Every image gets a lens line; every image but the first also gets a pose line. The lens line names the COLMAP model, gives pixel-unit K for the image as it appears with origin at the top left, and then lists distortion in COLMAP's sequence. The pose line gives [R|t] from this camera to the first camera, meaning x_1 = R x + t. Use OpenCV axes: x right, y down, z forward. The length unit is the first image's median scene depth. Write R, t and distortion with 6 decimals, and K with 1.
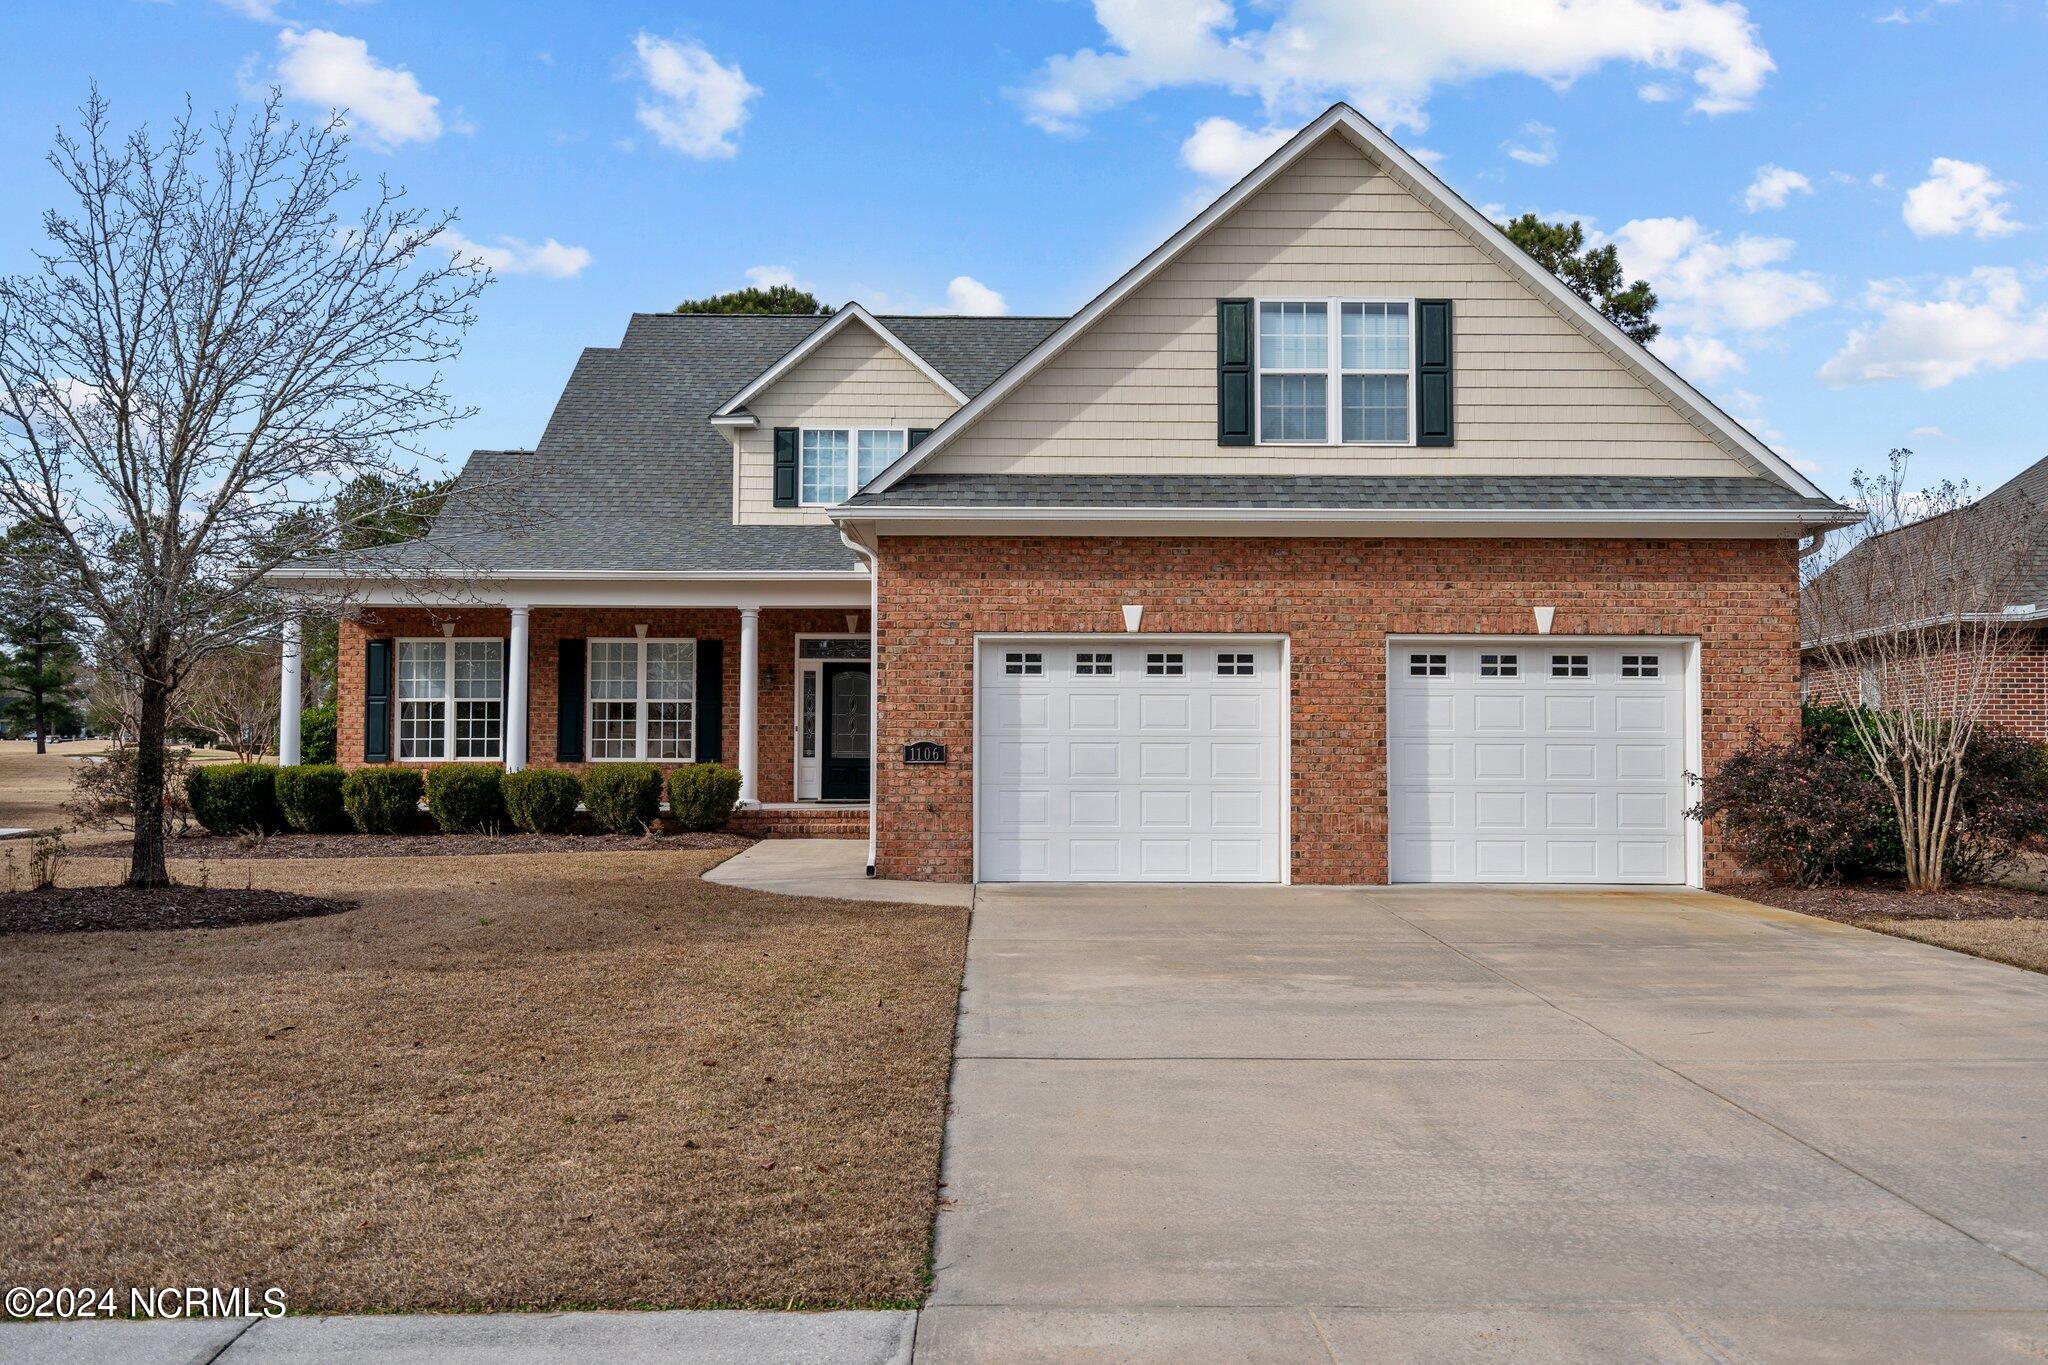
lens RADIAL K [[1642.0, 0, 1024.0], [0, 1642.0, 682.5], [0, 0, 1]] dist [0.014417, 0.001162]
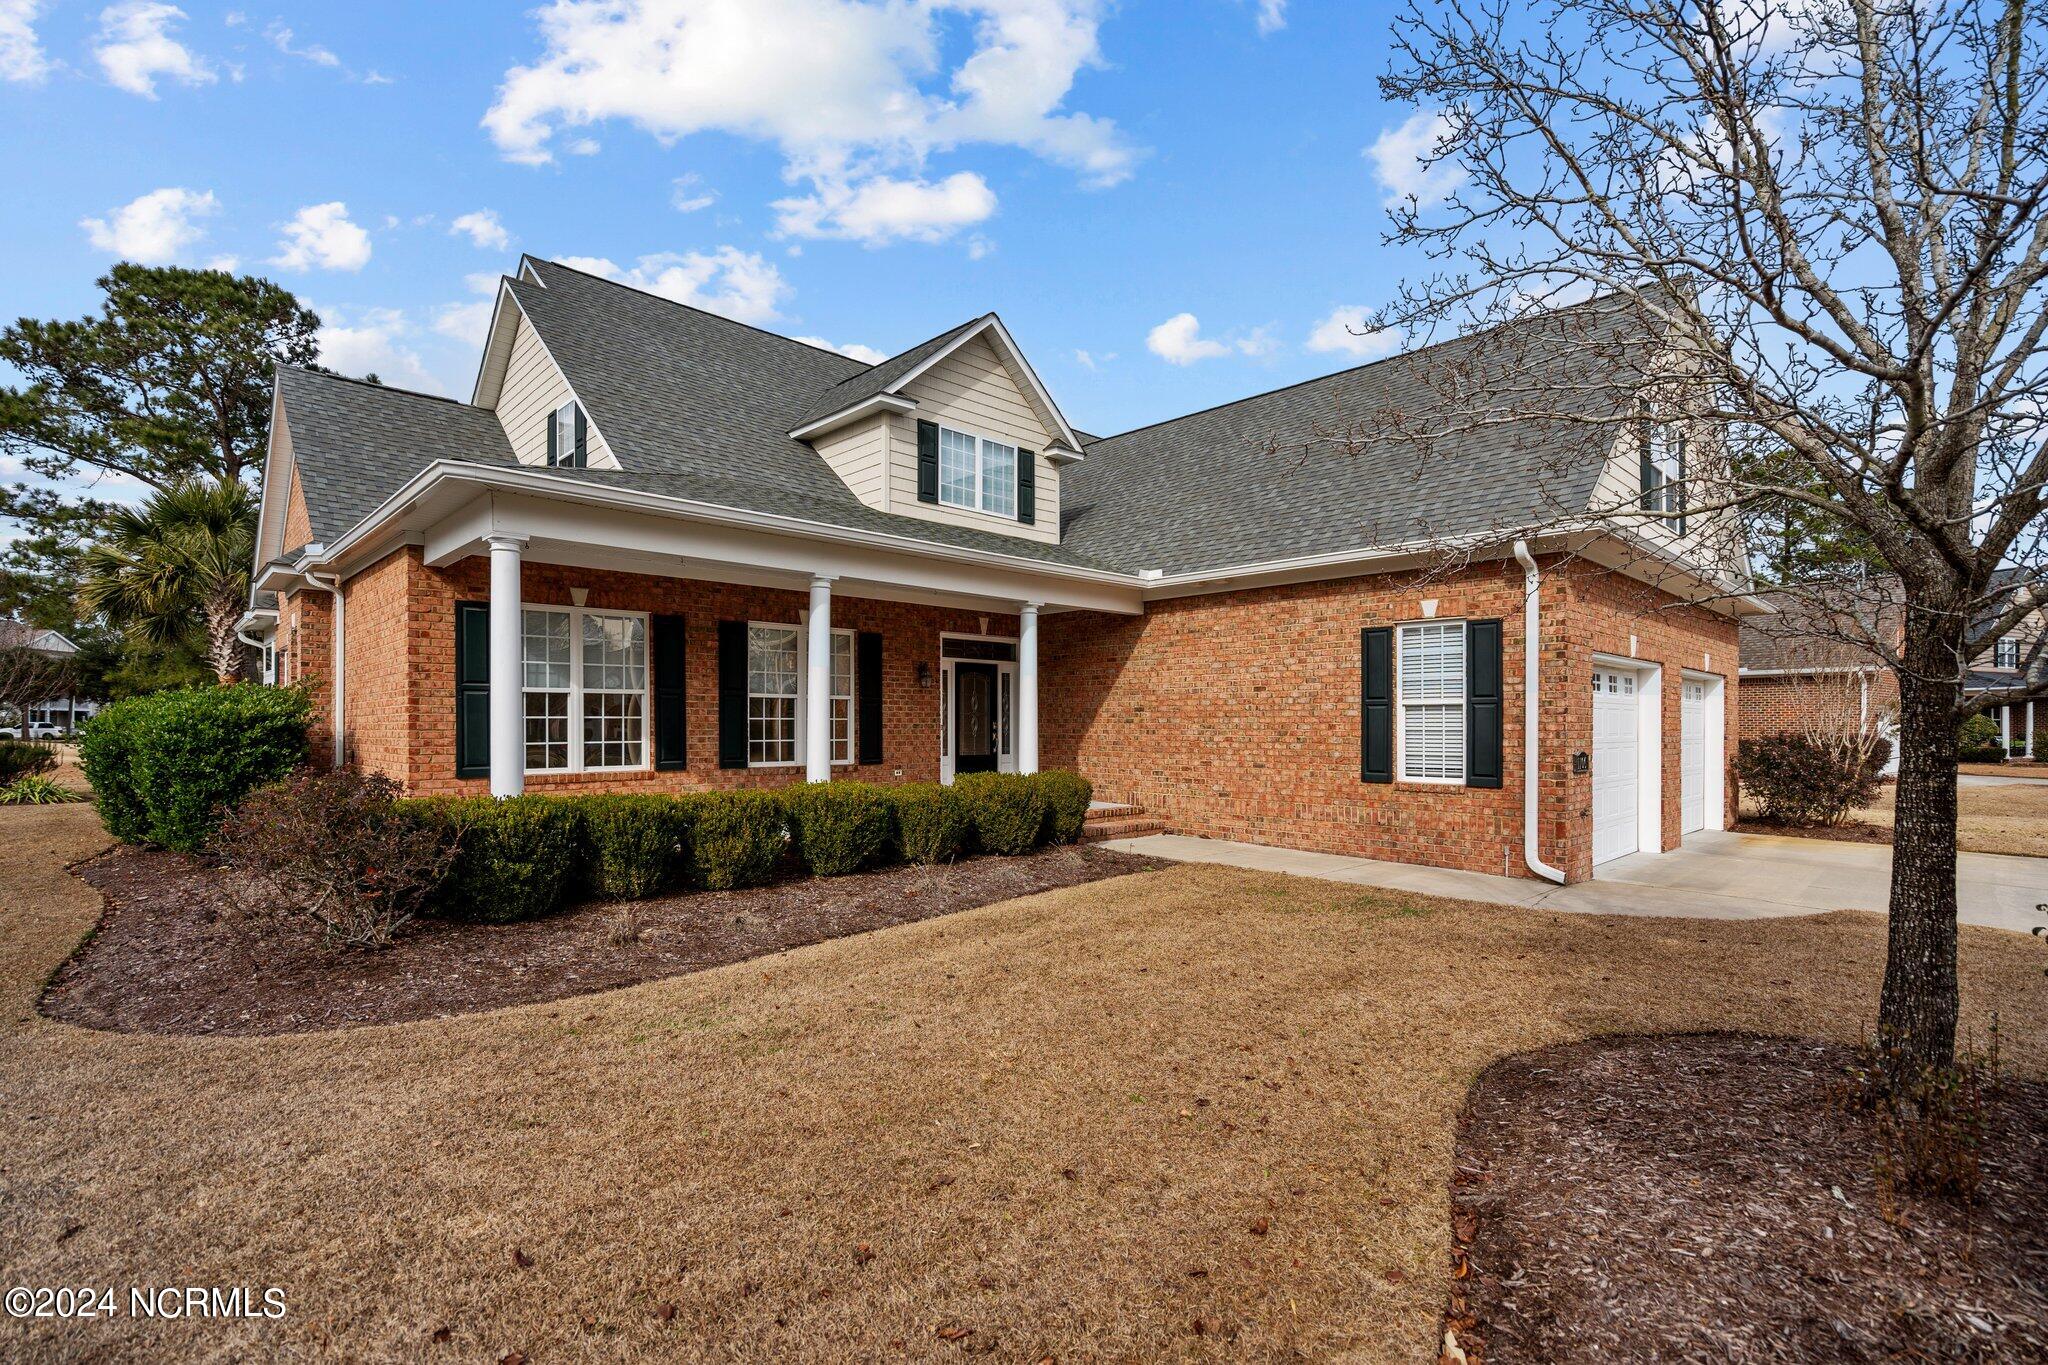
lens RADIAL K [[962.2, 0, 1021.8], [0, 962.2, 714.0], [0, 0, 1]] dist [-0.001859, 0.000103]
pose [[0.722122, 0.006232, 0.691738, -0.507960], [-0.028859, 0.999360, 0.021124, 0.006143], [-0.691164, -0.035217, 0.721840, 0.546523]]
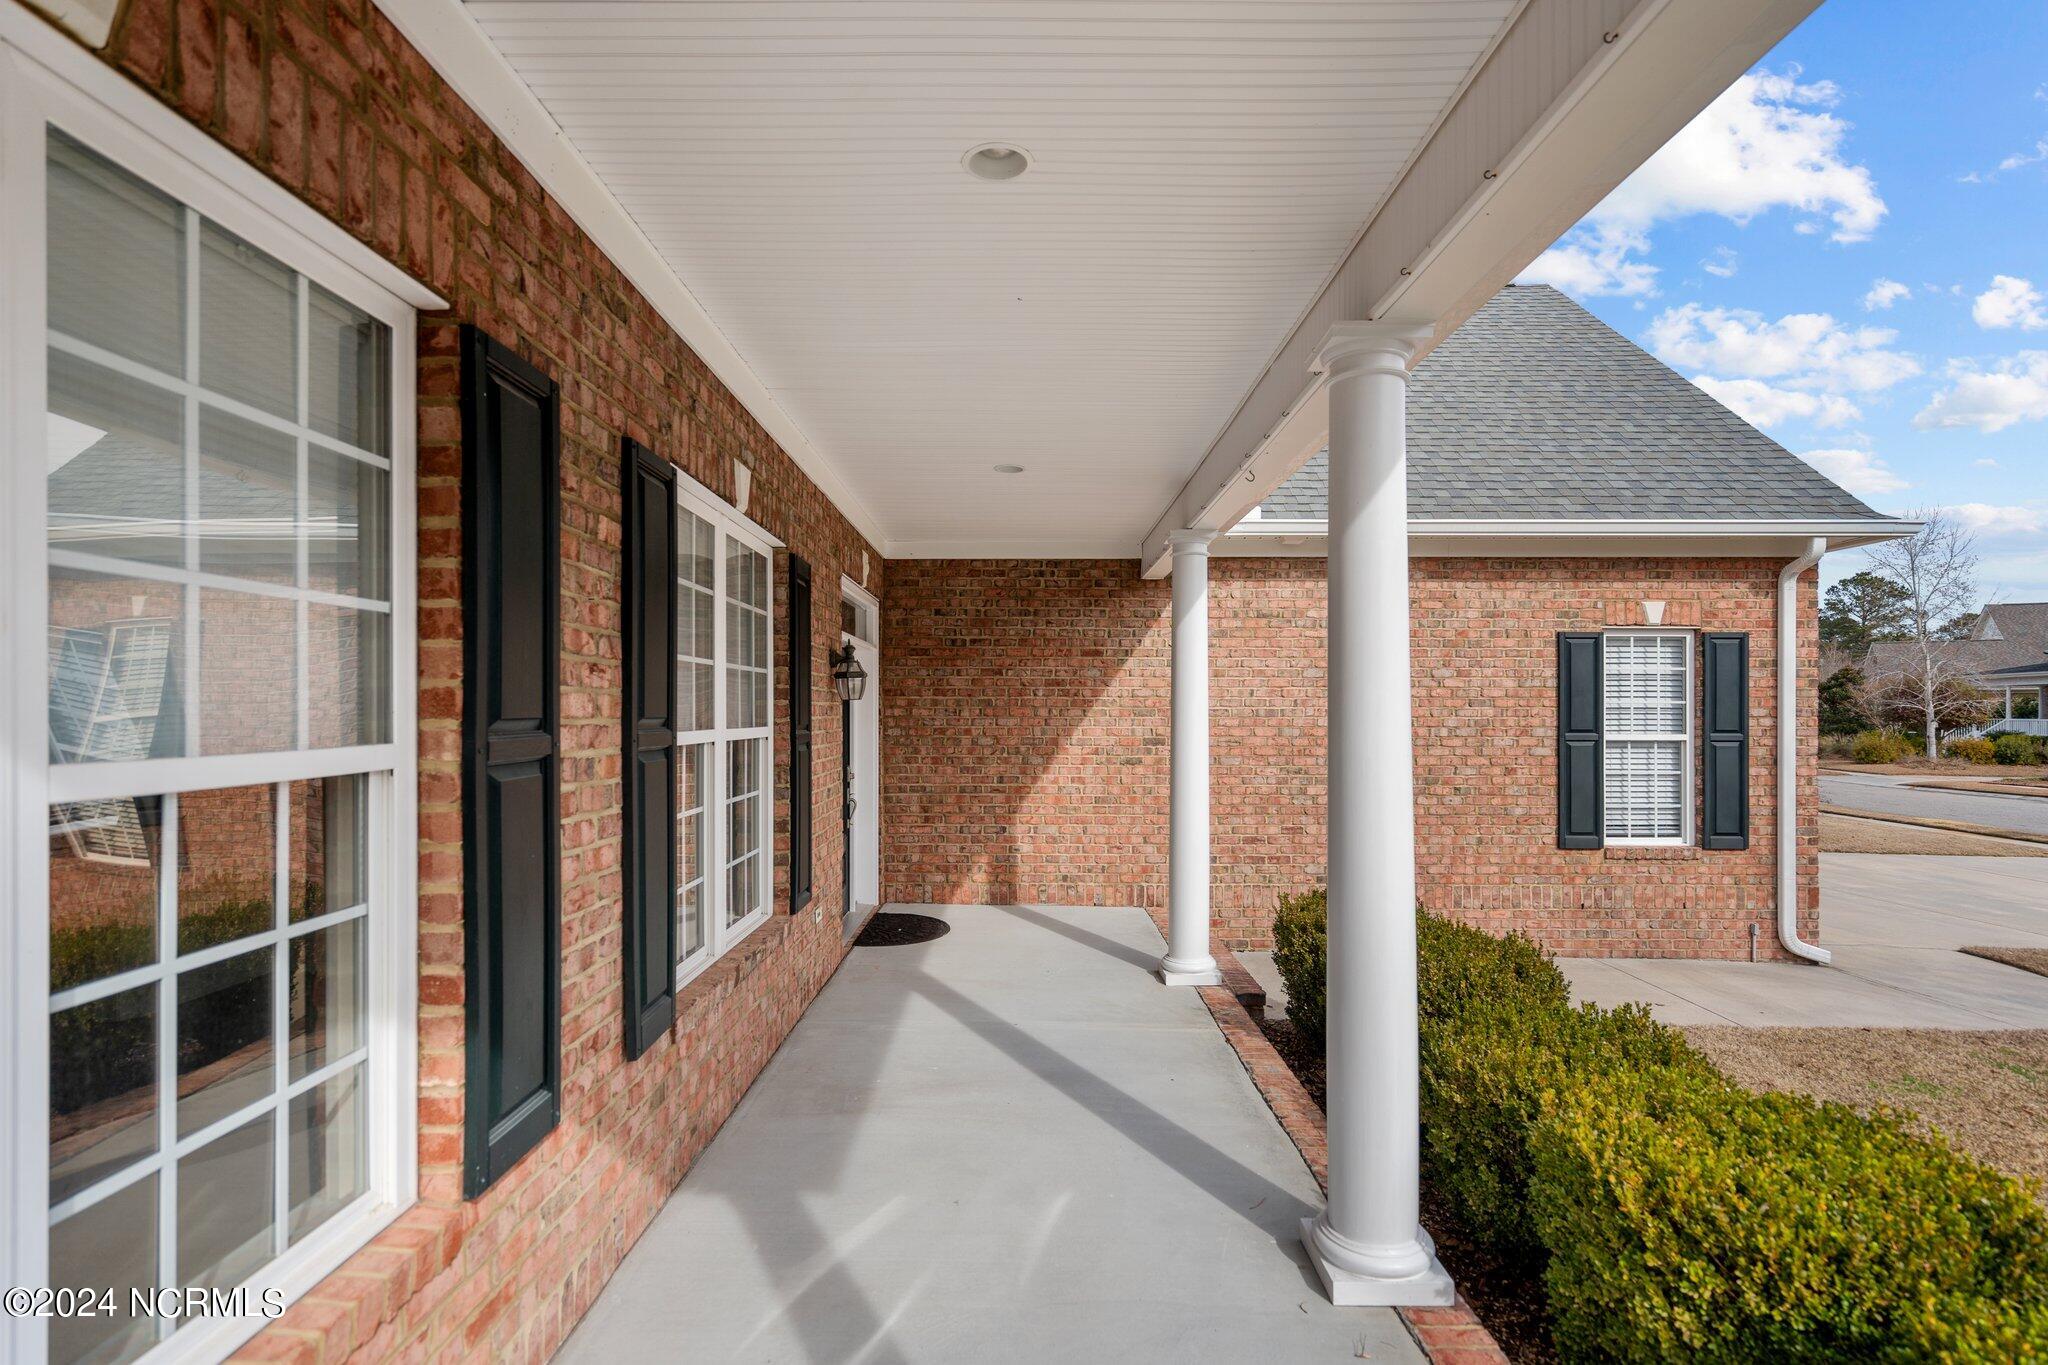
lens RADIAL K [[934.6, 0, 1015.8], [0, 934.6, 688.6], [0, 0, 1]] dist [-0.005305, 0.005083]
pose [[0.003322, 0.002091, 0.999992, -0.386039], [-0.044315, 0.999016, -0.001942, -0.002113], [-0.999012, -0.044308, 0.003411, 0.958065]]
